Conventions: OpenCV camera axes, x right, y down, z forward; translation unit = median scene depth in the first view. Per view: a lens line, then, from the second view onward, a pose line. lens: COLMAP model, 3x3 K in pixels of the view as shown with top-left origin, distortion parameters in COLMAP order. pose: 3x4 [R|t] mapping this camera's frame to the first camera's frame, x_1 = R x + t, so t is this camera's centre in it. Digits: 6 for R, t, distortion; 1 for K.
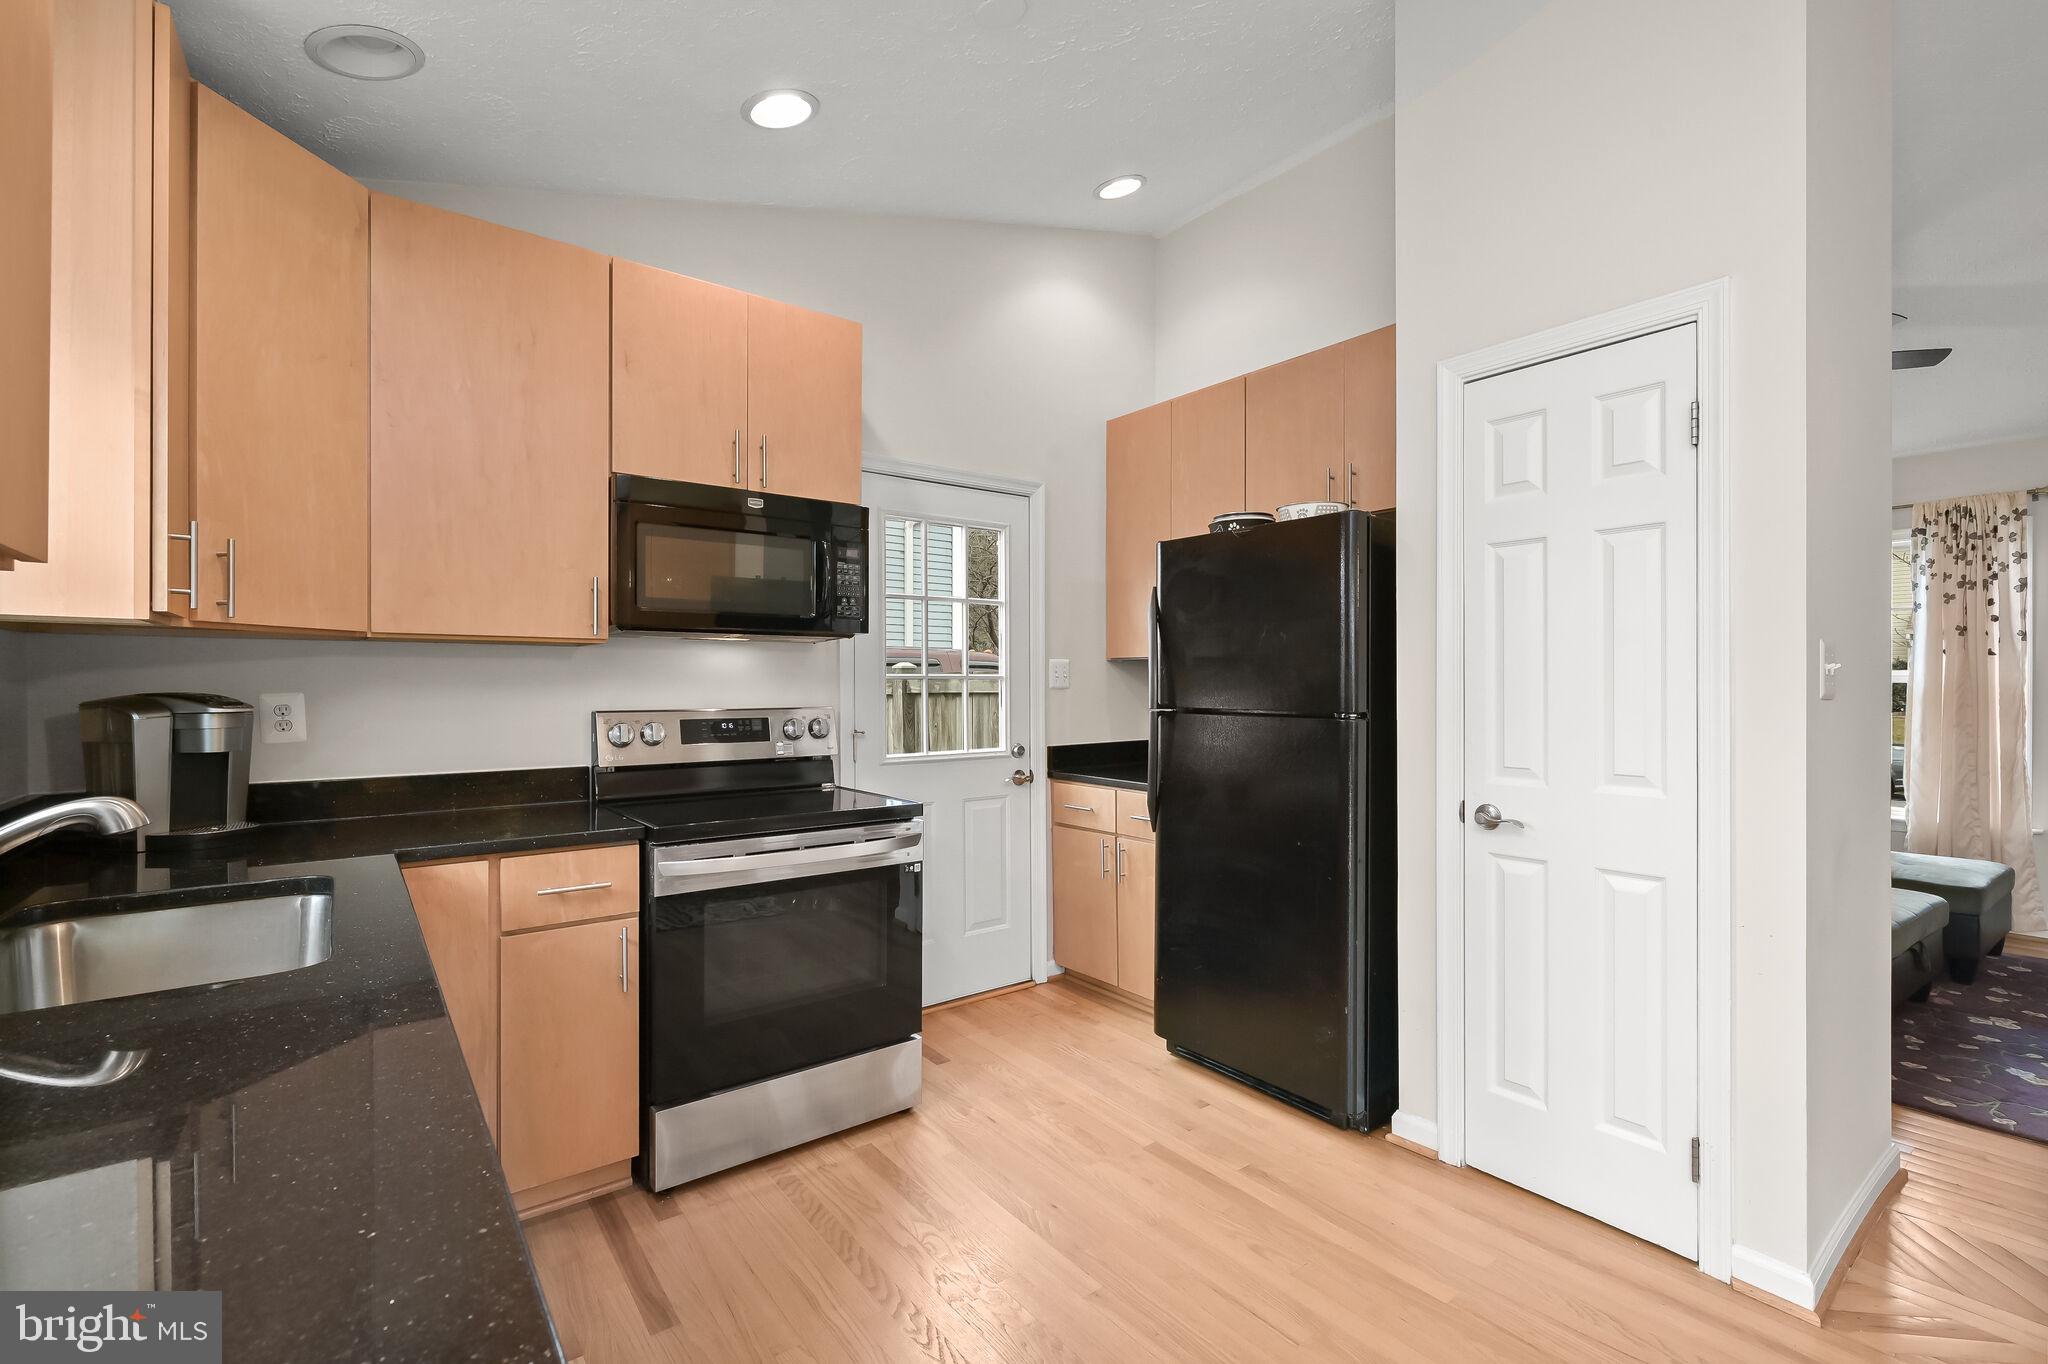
lens RADIAL K [[906.0, 0, 1035.2], [0, 906.0, 686.8], [0, 0, 1]] dist [-0.001350, 0.000384]
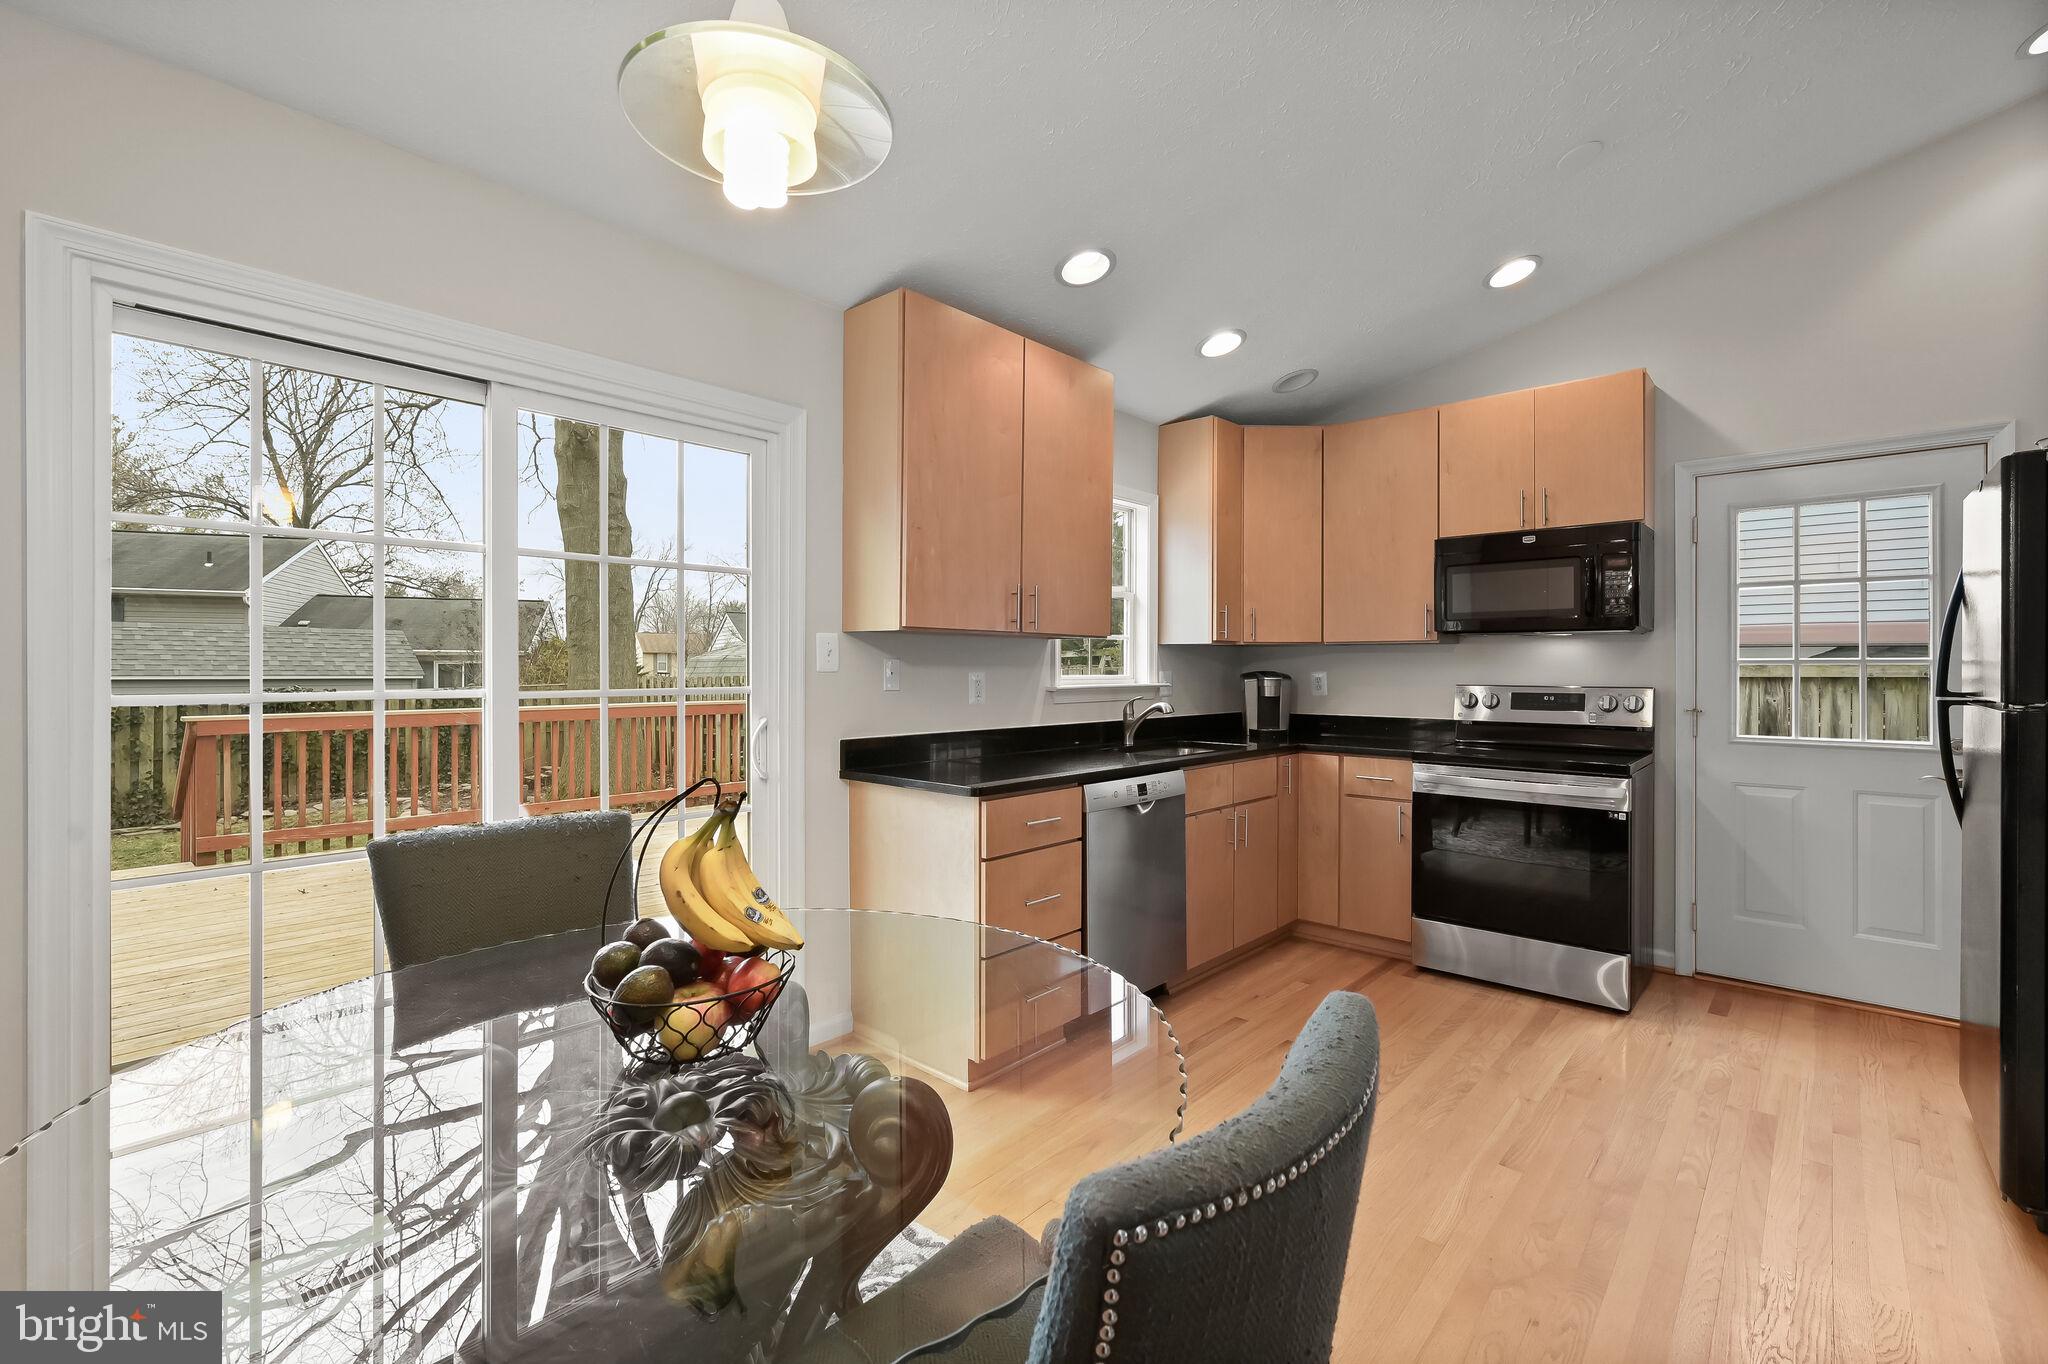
lens RADIAL K [[880.3, 0, 1029.3], [0, 880.3, 665.8], [0, 0, 1]] dist [-0.000539, -0.000489]
pose [[0.174066, -0.001794, -0.984732, 0.819444], [-0.006482, 0.999975, -0.002967, 0.003168], [0.984713, 0.006900, 0.174050, -0.002998]]
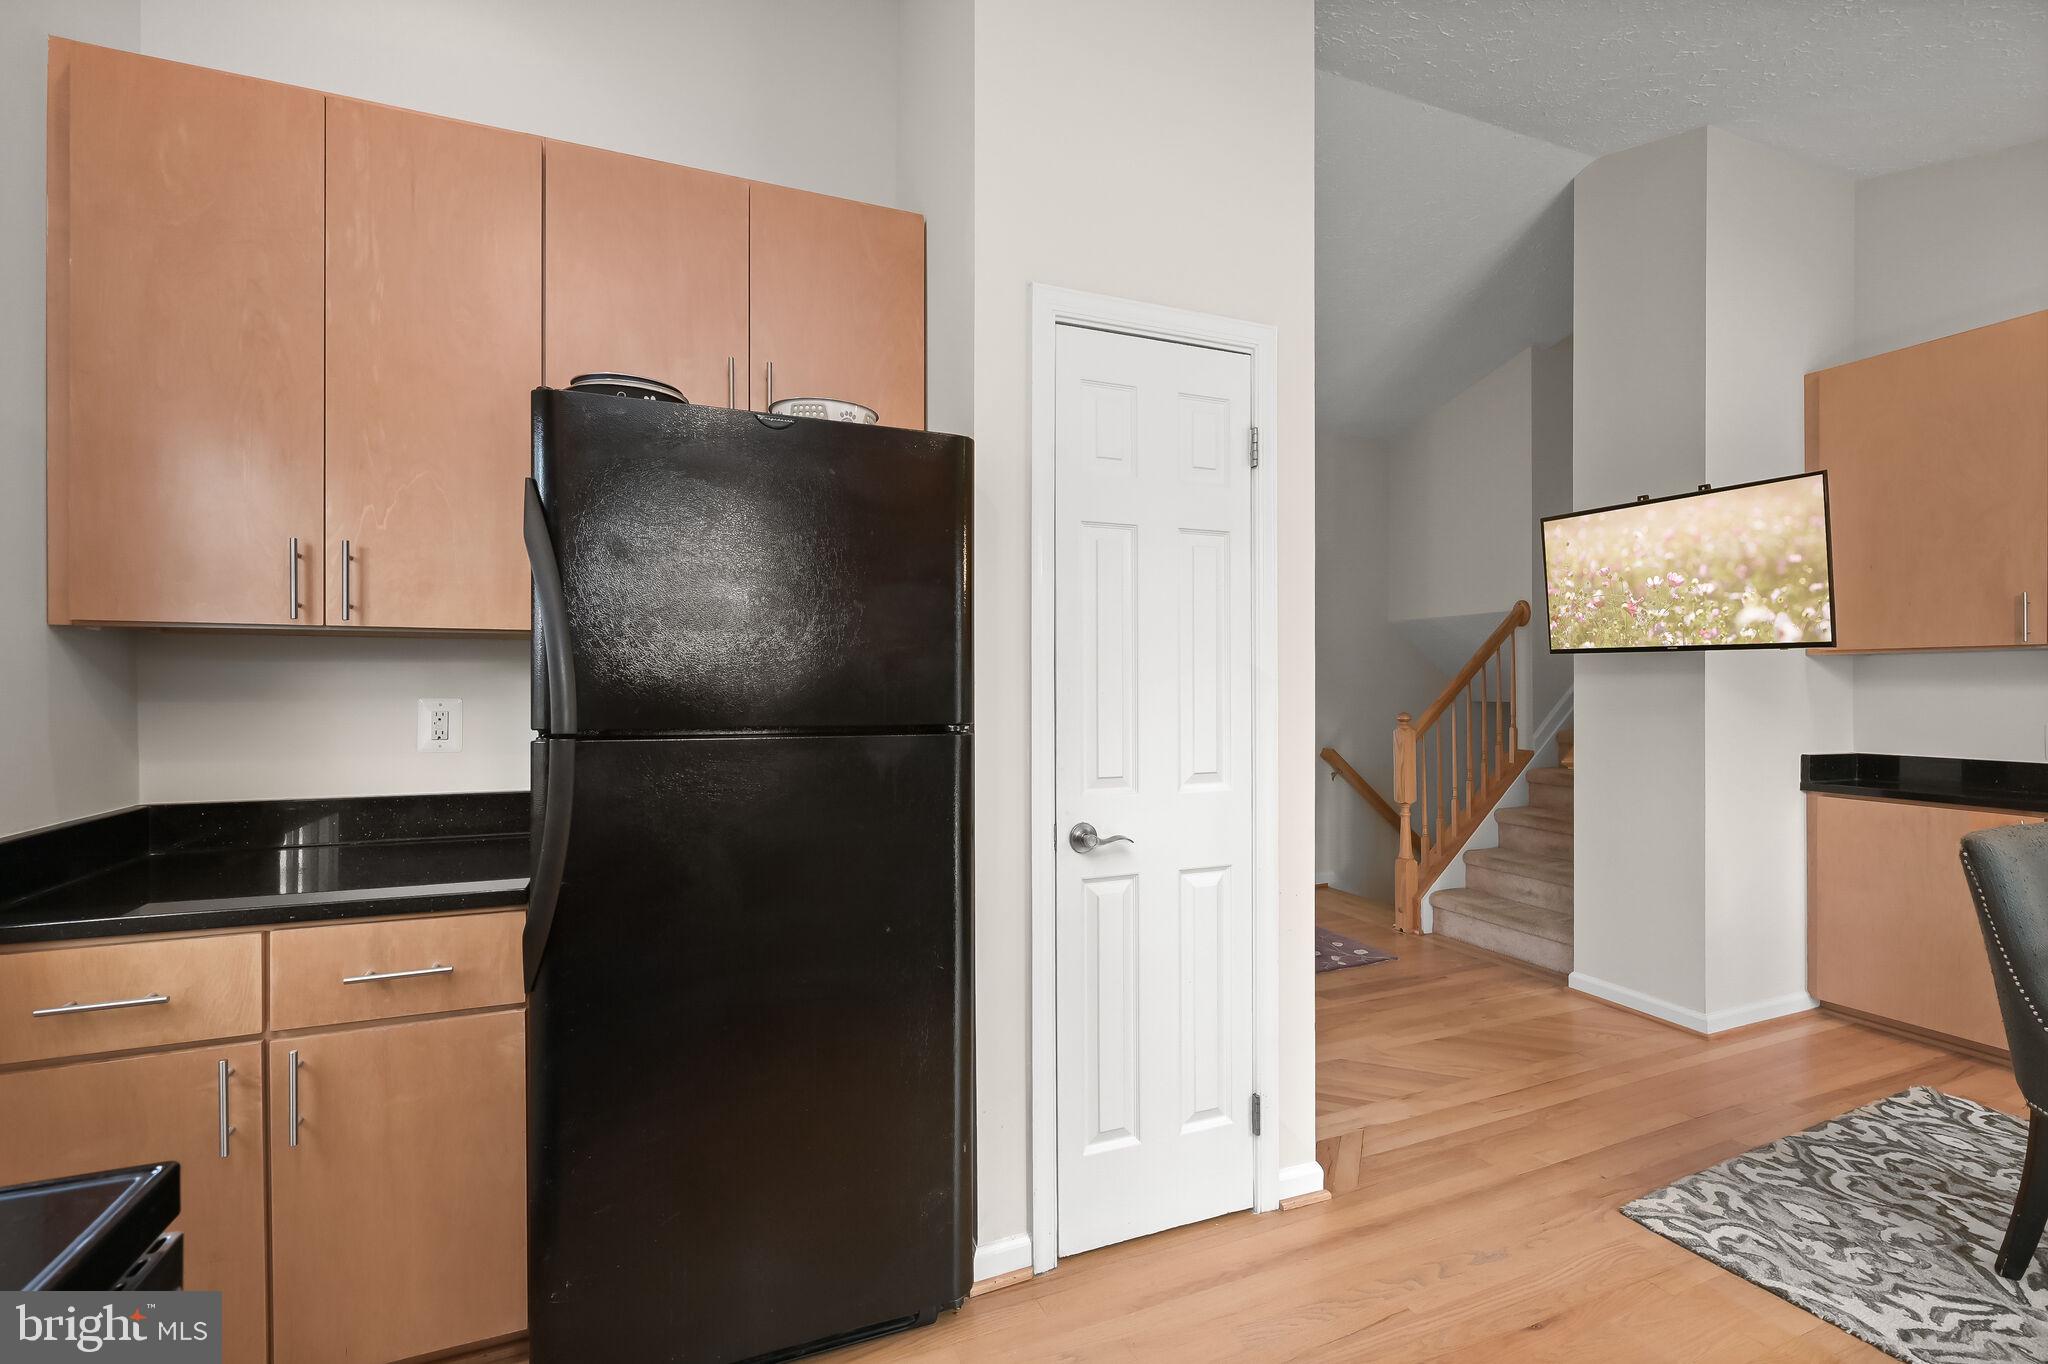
lens RADIAL K [[906.0, 0, 1035.2], [0, 906.0, 686.8], [0, 0, 1]] dist [-0.001350, 0.000384]
pose [[0.257823, 0.000506, 0.966192, -0.268661], [0.004706, 0.999987, -0.001780, 0.001345], [-0.966181, 0.005006, 0.257818, 0.645936]]
